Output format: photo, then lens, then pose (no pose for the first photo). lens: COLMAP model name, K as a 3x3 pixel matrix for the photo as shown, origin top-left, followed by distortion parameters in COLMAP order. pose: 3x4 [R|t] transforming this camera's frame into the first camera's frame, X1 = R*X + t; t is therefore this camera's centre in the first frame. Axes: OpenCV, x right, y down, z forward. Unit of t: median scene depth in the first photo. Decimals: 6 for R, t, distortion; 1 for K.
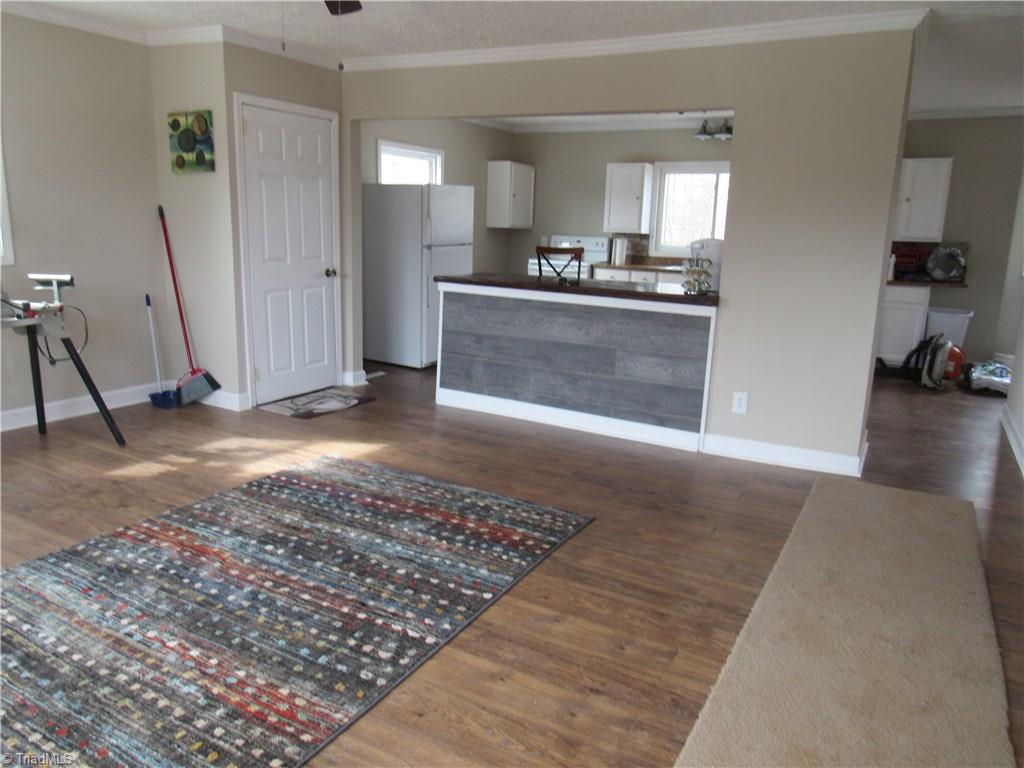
lens RADIAL K [[723.1, 0, 512.0], [0, 723.1, 384.0], [0, 0, 1]] dist [-0.025387, -0.000285]
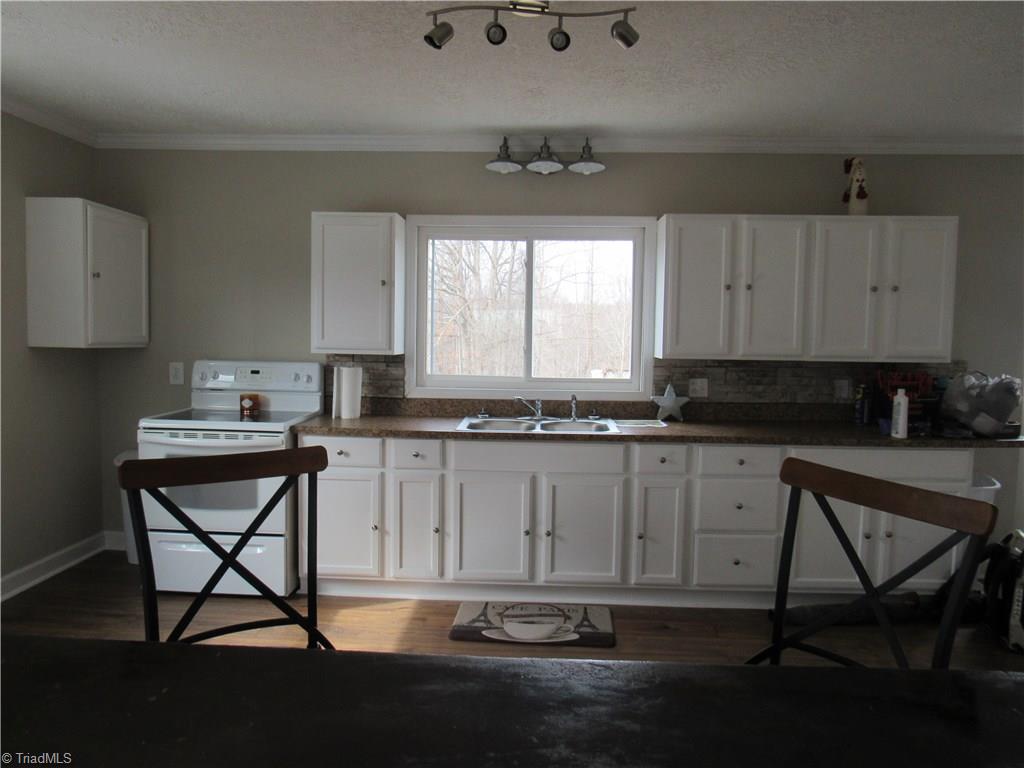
lens RADIAL K [[723.1, 0, 512.0], [0, 723.1, 384.0], [0, 0, 1]] dist [-0.025387, -0.000285]
pose [[0.895220, -0.043396, 0.443506, 0.034295], [0.102672, 0.988557, -0.110515, -0.125236], [-0.433635, 0.144471, 0.889432, 0.527763]]
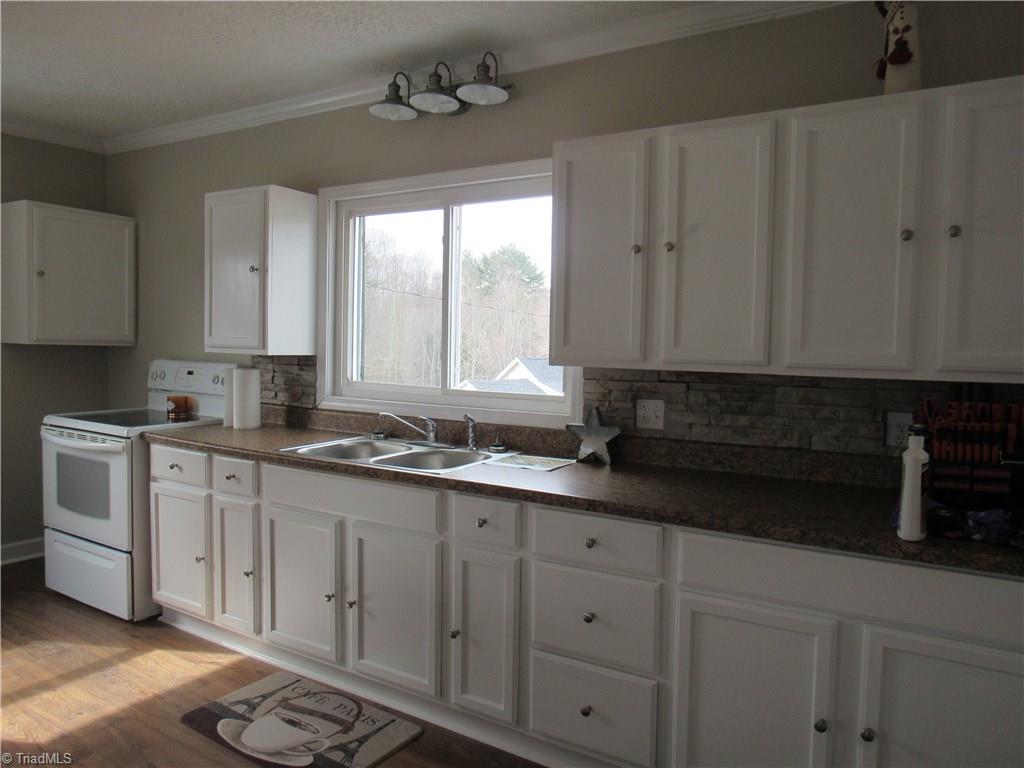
lens RADIAL K [[723.1, 0, 512.0], [0, 723.1, 384.0], [0, 0, 1]] dist [-0.025387, -0.000285]
pose [[0.998813, -0.002211, -0.048658, 0.324924], [-0.005410, 0.987753, -0.155933, -0.127970], [0.048406, 0.156011, 0.986569, 0.598608]]
